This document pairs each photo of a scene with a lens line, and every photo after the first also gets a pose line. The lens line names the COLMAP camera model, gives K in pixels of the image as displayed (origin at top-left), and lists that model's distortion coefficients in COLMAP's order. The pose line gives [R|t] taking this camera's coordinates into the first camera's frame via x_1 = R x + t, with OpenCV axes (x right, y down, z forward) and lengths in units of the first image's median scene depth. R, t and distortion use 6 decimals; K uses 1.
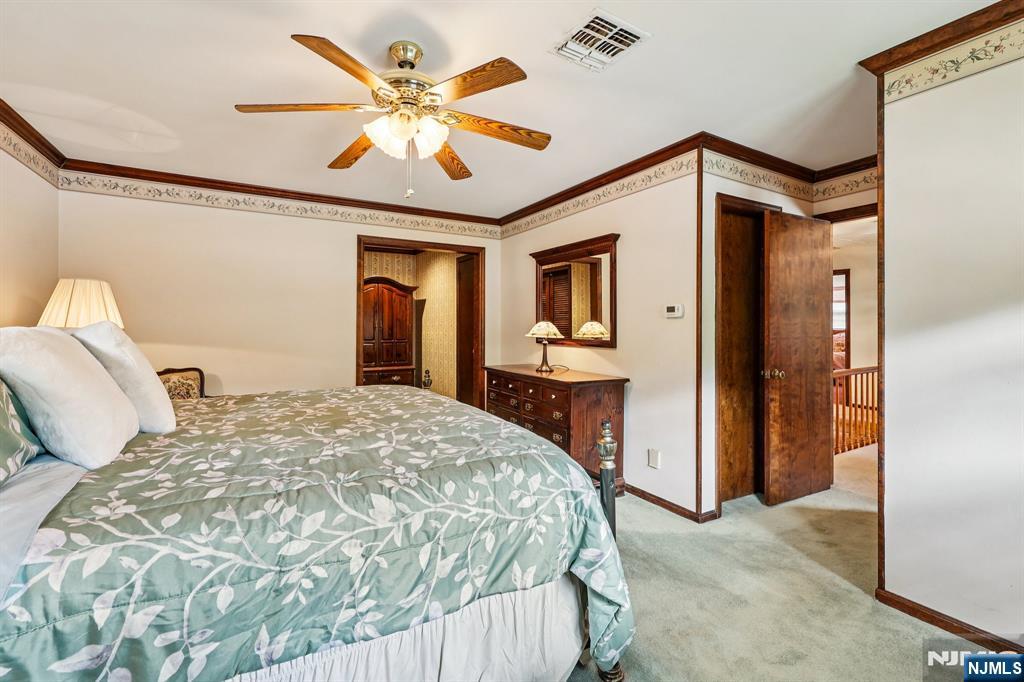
lens RADIAL K [[436.9, 0, 509.1], [0, 436.9, 324.2], [0, 0, 1]] dist [0.000432, 0.000181]
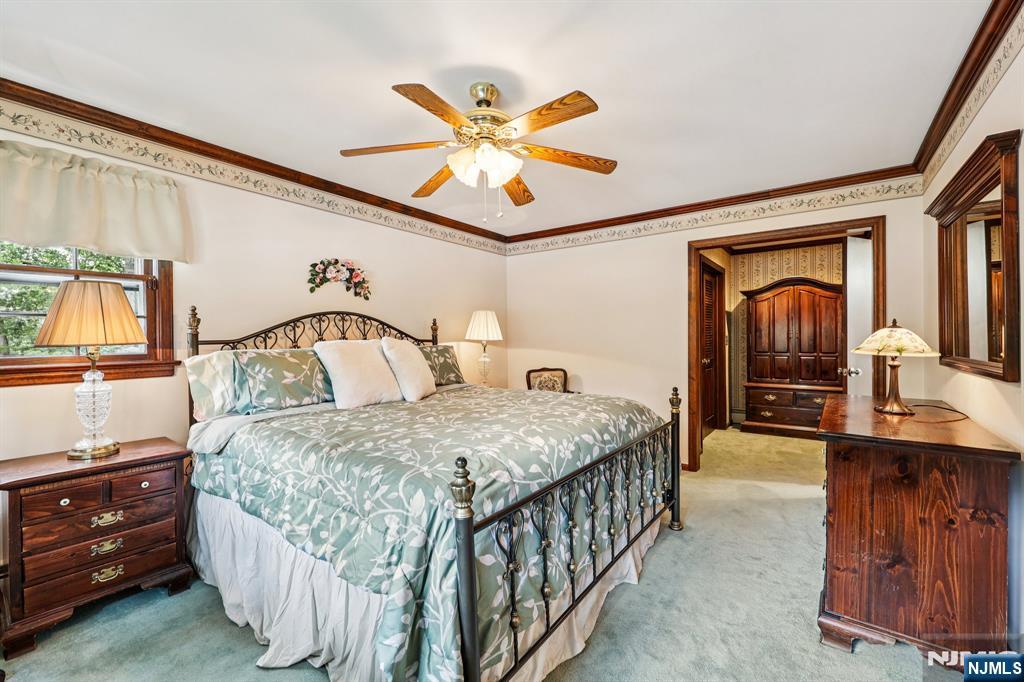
lens RADIAL K [[428.0, 0, 529.8], [0, 428.0, 337.7], [0, 0, 1]] dist [-0.002439, -0.000243]
pose [[0.416593, -0.003416, -0.909087, 0.410592], [0.010312, 0.999946, 0.000968, 0.001501], [0.909035, -0.009778, 0.416606, 0.332126]]
